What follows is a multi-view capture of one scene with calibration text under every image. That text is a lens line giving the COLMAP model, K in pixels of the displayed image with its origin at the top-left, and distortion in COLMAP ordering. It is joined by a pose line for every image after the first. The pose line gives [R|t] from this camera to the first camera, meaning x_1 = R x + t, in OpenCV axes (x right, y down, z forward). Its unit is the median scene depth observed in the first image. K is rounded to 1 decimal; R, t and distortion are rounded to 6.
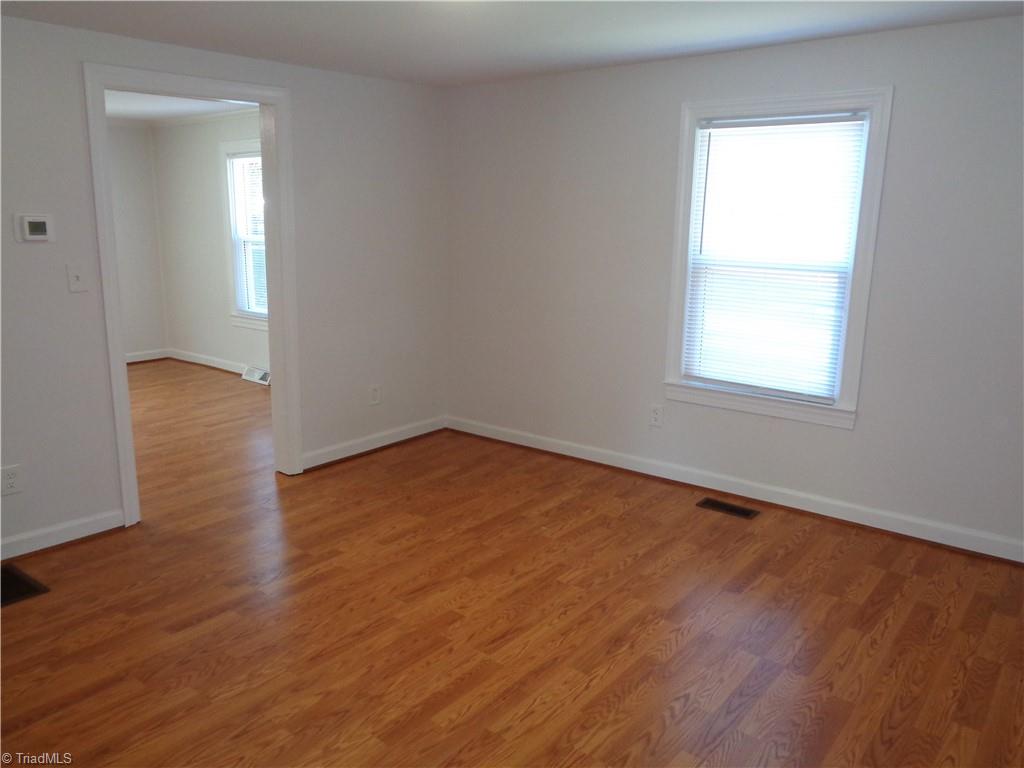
lens RADIAL K [[765.0, 0, 510.7], [0, 765.0, 383.8], [0, 0, 1]] dist [-0.011121, 0.020272]
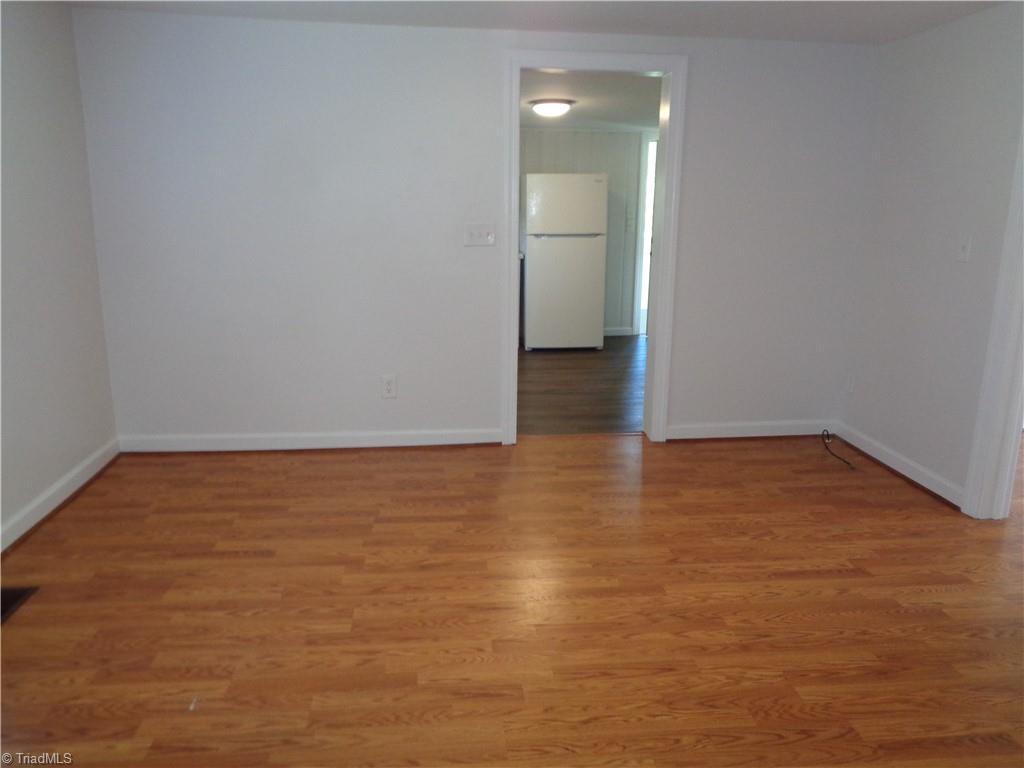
lens RADIAL K [[765.0, 0, 514.1], [0, 765.0, 383.5], [0, 0, 1]] dist [-0.011121, 0.020272]
pose [[-0.709968, -0.185282, 0.679423, -0.632107], [0.120674, 0.918492, 0.376577, -0.298863], [-0.693817, 0.349347, -0.629741, 1.463148]]
